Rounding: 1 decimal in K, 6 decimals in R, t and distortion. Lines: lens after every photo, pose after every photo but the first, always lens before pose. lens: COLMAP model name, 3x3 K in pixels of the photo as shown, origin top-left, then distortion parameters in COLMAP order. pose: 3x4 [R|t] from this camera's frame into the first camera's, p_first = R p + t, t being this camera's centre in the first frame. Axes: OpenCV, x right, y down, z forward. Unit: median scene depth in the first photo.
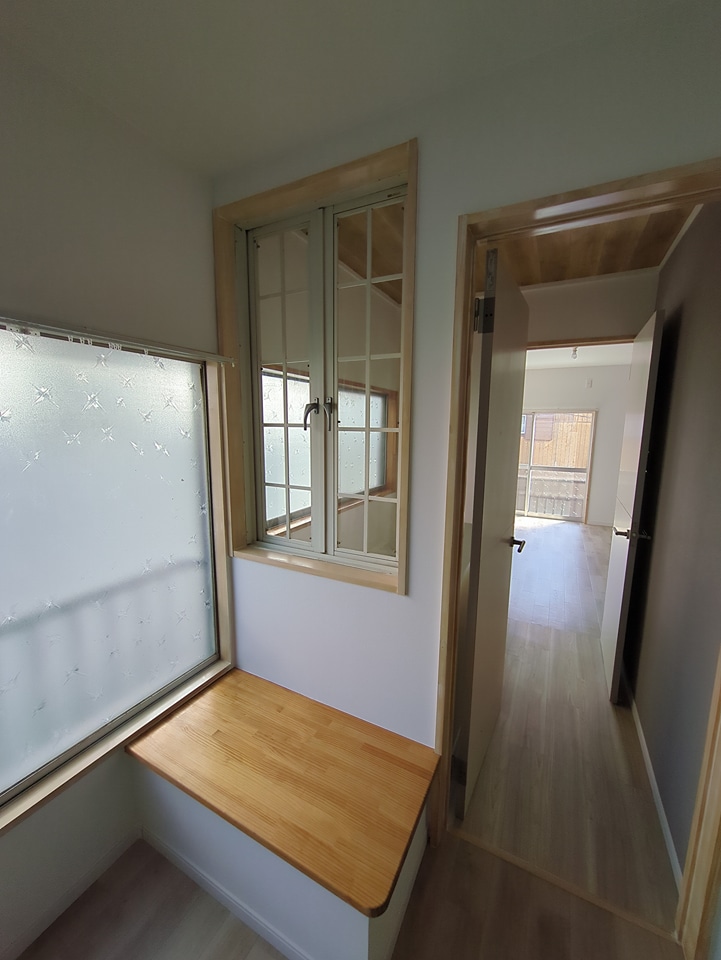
lens RADIAL K [[377.7, 0, 360.4], [0, 377.7, 475.5], [0, 0, 1]] dist [-0.003459, 0.000169]
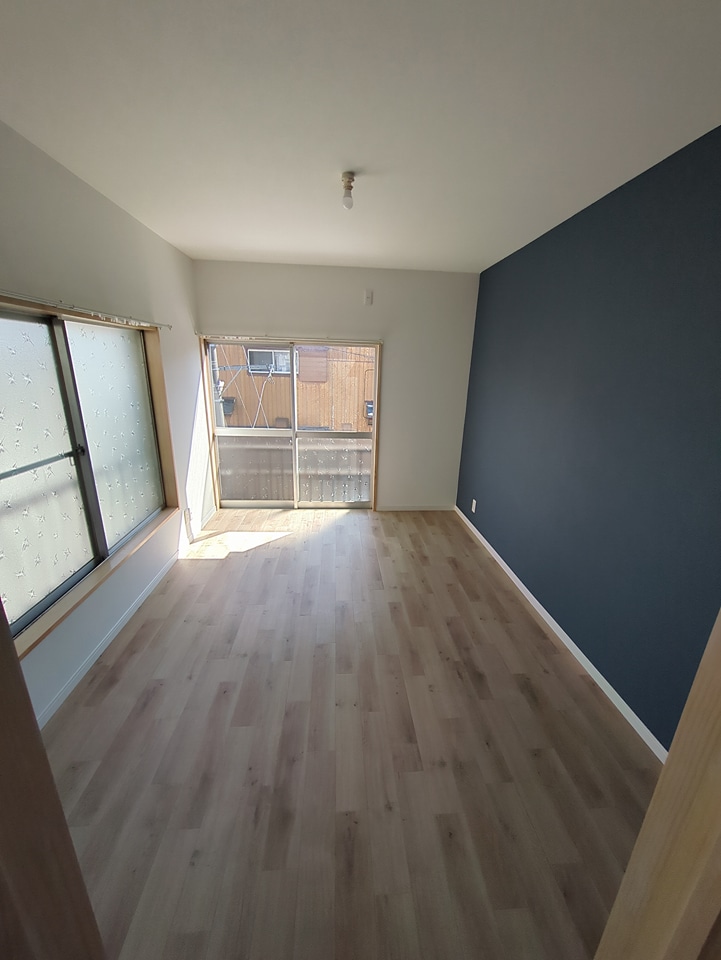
lens RADIAL K [[377.7, 0, 362.4], [0, 377.7, 477.5], [0, 0, 1]] dist [-0.003459, 0.000169]
pose [[0.853397, -0.143845, 0.501022, 0.225630], [0.058874, 0.981619, 0.181546, -0.060664], [-0.517927, -0.125433, 0.846179, 0.410986]]
